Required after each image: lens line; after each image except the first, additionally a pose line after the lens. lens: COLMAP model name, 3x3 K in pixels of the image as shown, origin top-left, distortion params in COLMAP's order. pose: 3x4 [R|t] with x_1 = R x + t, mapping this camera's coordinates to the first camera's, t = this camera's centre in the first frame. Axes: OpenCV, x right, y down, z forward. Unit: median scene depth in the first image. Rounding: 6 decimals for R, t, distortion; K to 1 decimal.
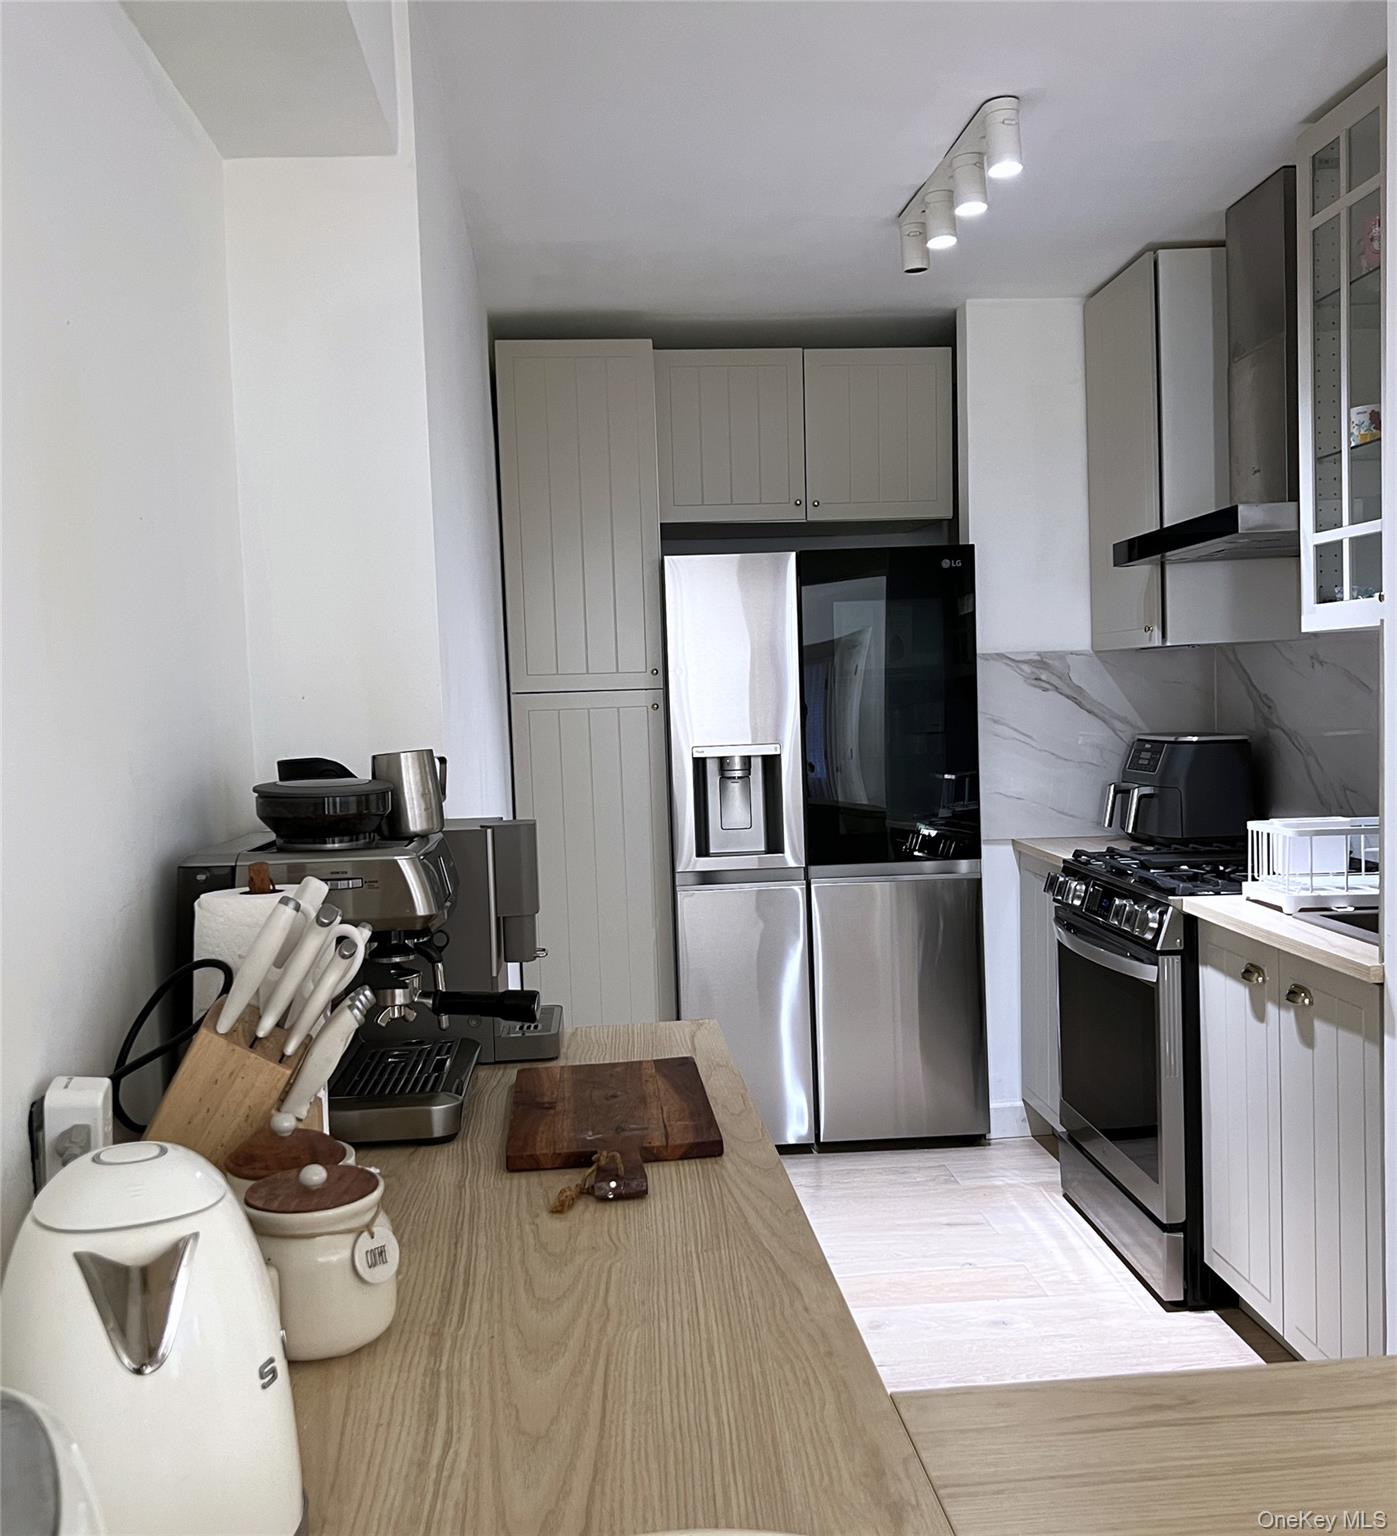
lens RADIAL K [[1397.4, 0, 699.5], [0, 1397.4, 768.3], [0, 0, 1]] dist [0.013334, 0.000000]
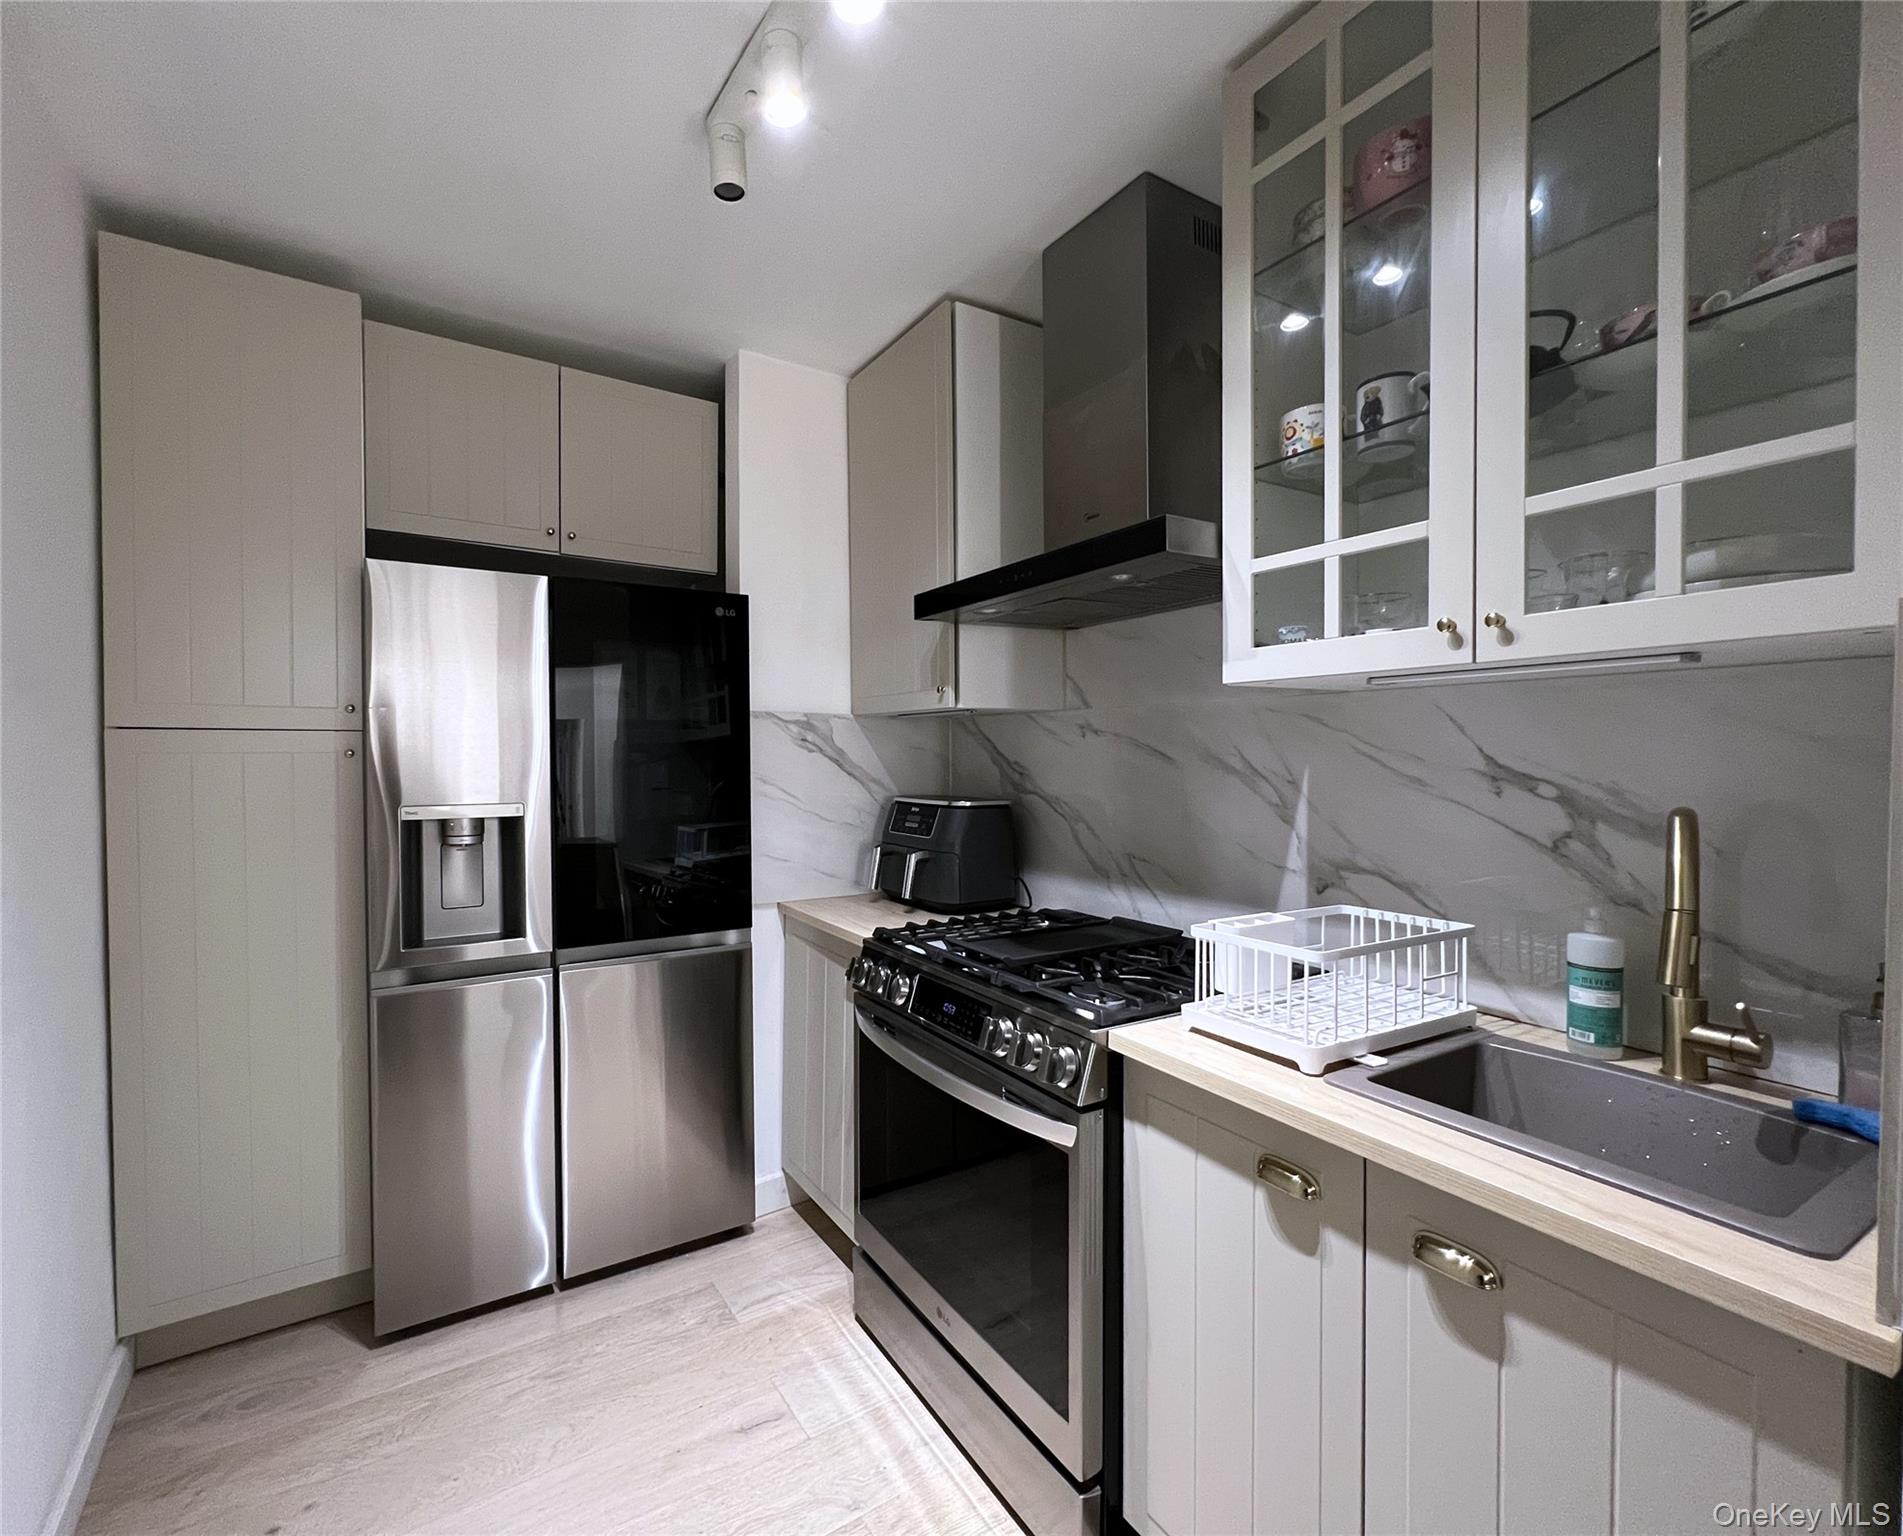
lens RADIAL K [[1033.4, 0, 947.8], [0, 1033.4, 774.5], [0, 0, 1]] dist [0.001283, -0.000619]
pose [[0.900763, 0.023783, 0.433660, 0.018289], [-0.007519, 0.999204, -0.039180, -0.012783], [-0.434247, 0.032032, 0.900224, 0.338043]]
